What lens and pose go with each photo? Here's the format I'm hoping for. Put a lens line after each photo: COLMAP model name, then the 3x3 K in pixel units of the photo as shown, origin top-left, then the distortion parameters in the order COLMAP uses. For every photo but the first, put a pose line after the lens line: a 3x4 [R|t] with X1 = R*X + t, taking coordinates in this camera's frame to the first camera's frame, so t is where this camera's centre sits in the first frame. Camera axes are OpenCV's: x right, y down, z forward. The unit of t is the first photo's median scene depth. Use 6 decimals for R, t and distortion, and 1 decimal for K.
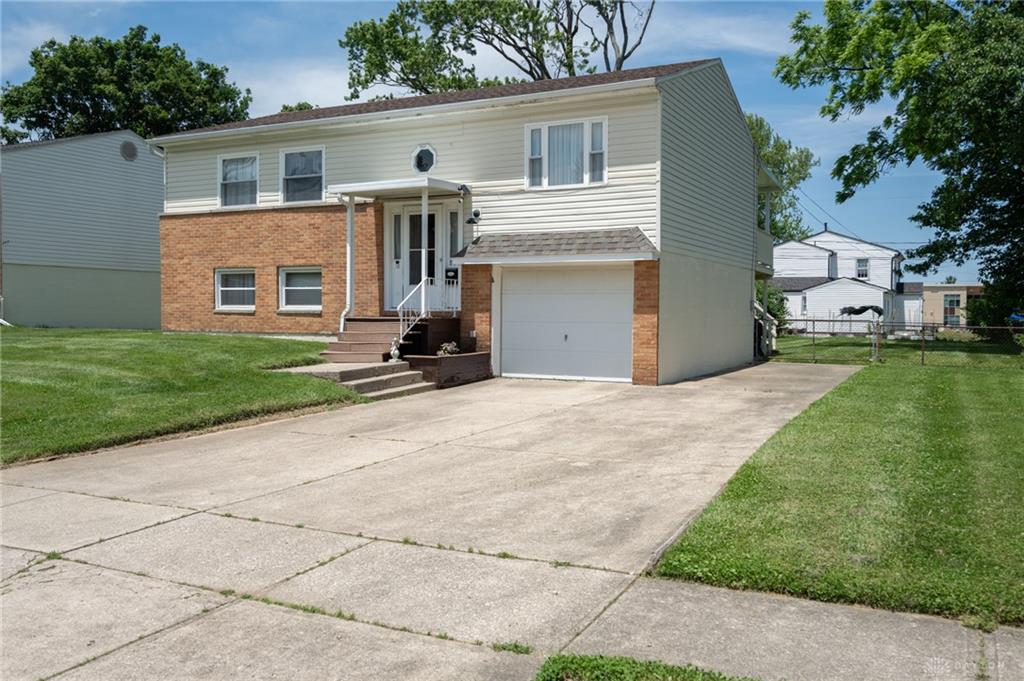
lens RADIAL K [[864.9, 0, 515.7], [0, 864.9, 338.1], [0, 0, 1]] dist [0.003933, -0.016670]
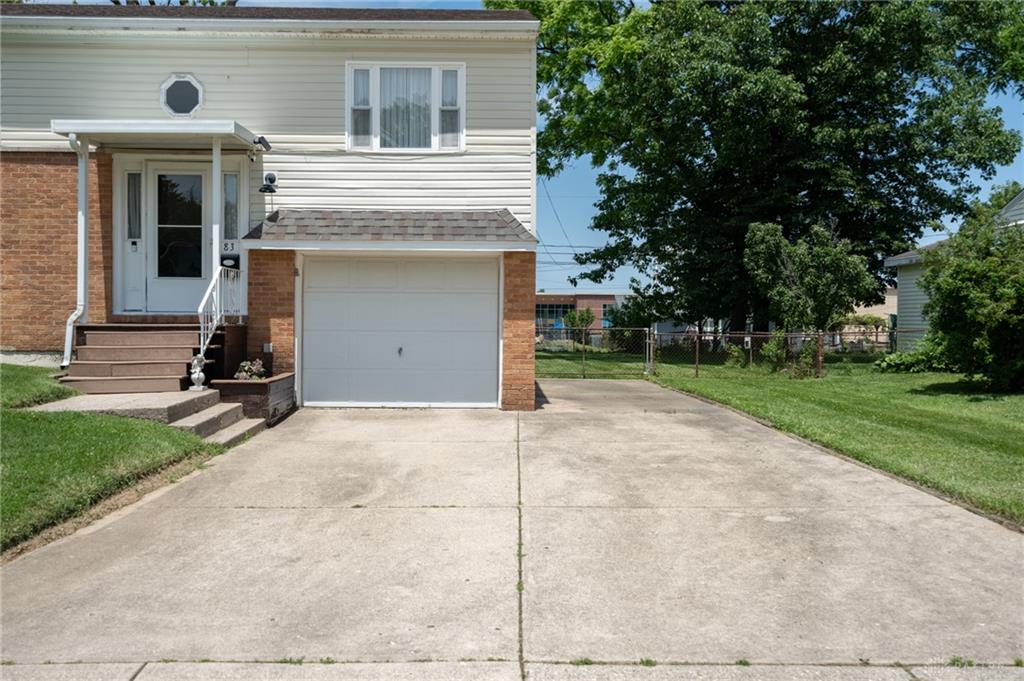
lens RADIAL K [[1029.8, 0, 504.1], [0, 1029.8, 341.2], [0, 0, 1]] dist [0.015309, 0.000000]
pose [[0.888945, -0.006811, 0.457963, -0.265218], [0.012032, 0.999892, -0.008485, -0.000757], [-0.457855, 0.013053, 0.888931, 0.160478]]
